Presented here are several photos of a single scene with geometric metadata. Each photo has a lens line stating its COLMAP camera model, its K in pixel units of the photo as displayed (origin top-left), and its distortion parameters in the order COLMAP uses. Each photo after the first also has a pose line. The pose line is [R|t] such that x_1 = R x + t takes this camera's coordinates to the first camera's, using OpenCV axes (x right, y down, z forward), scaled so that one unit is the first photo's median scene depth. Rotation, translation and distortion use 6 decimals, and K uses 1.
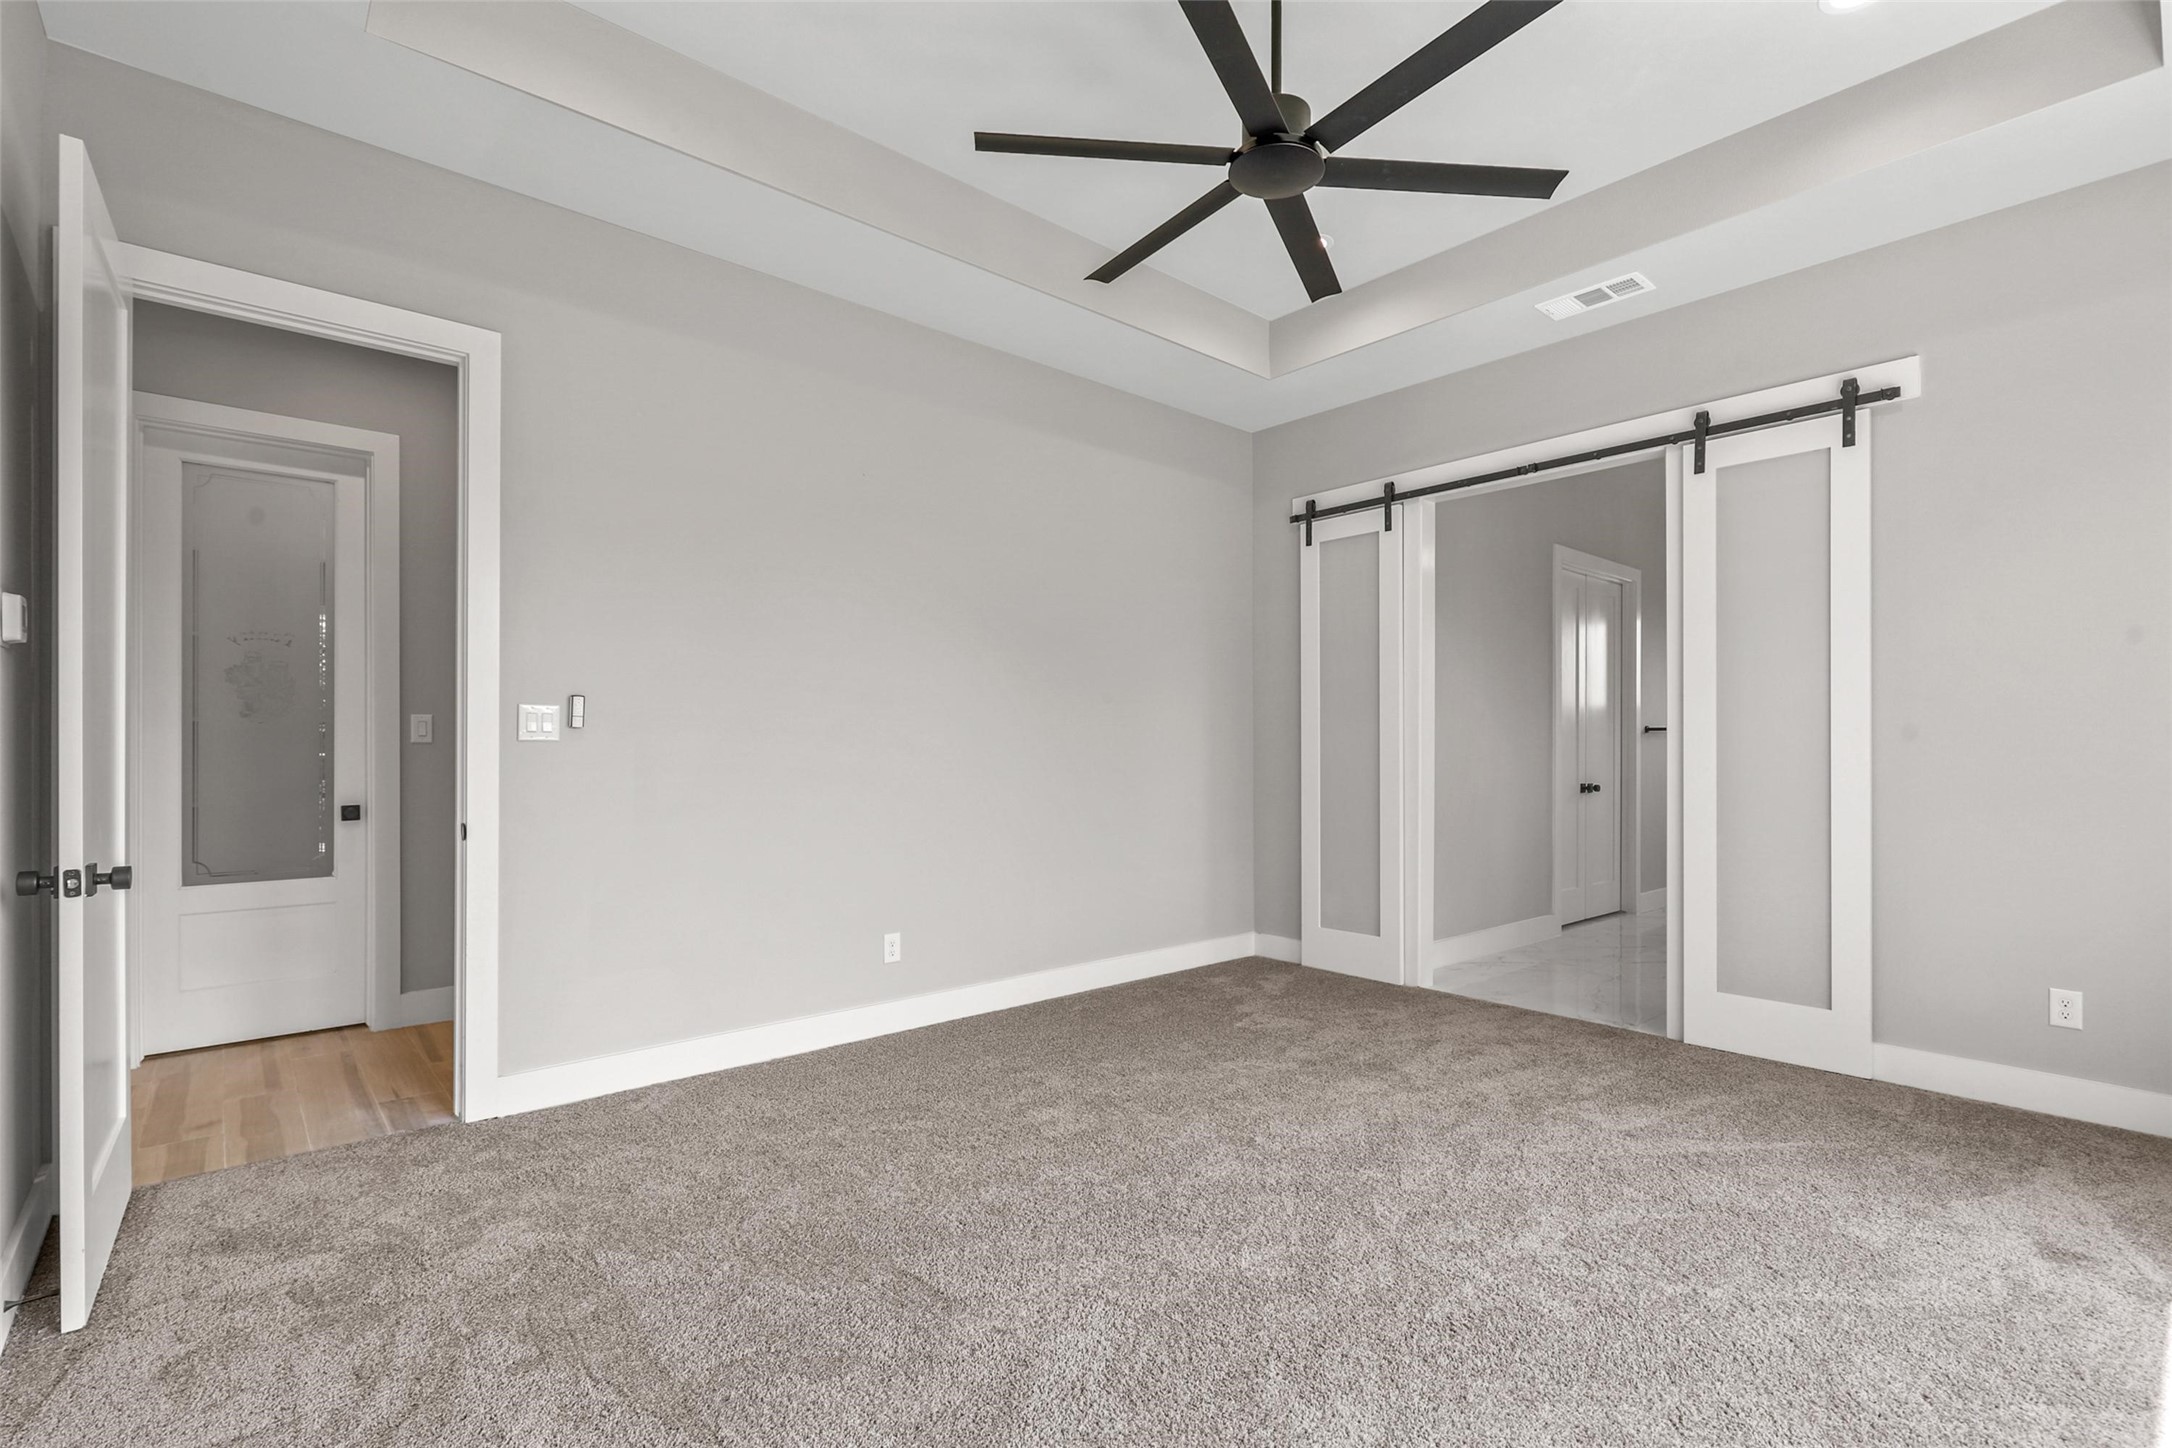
lens RADIAL K [[974.9, 0, 1092.2], [0, 974.9, 749.9], [0, 0, 1]] dist [-0.000956, -0.000199]
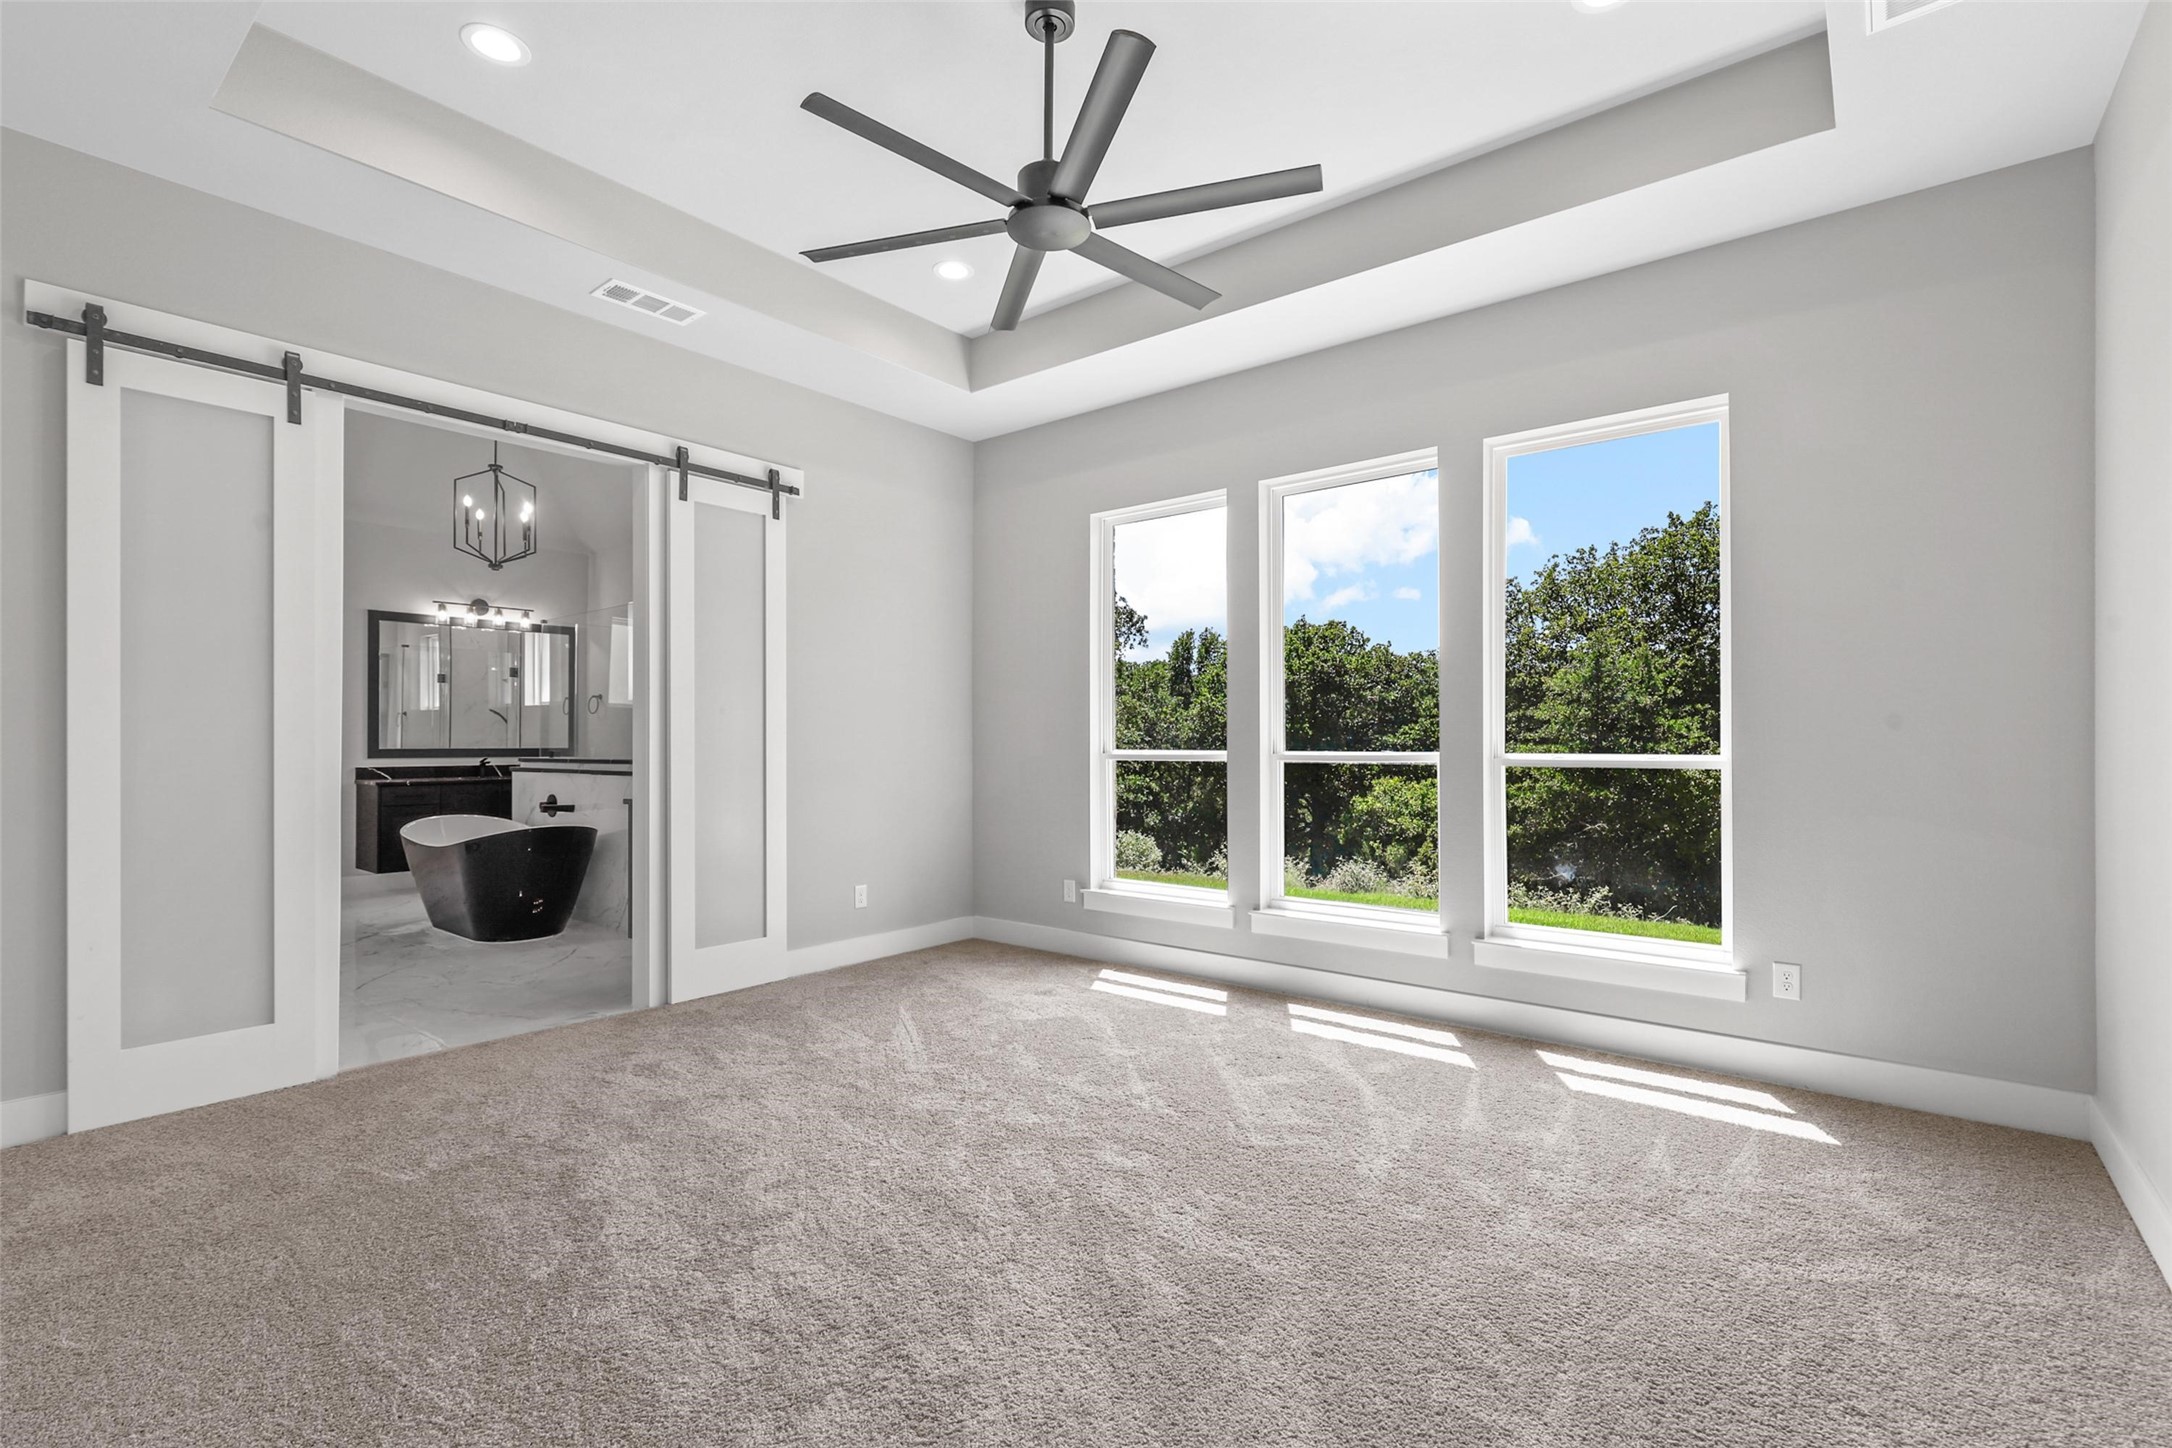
lens RADIAL K [[1013.4, 0, 1091.3], [0, 1013.4, 732.7], [0, 0, 1]] dist [0.000932, 0.000062]
pose [[-0.168873, 0.002941, 0.985633, -0.637249], [-0.000741, 0.999995, -0.003111, -0.008183], [-0.985637, -0.001256, -0.168870, 0.738873]]
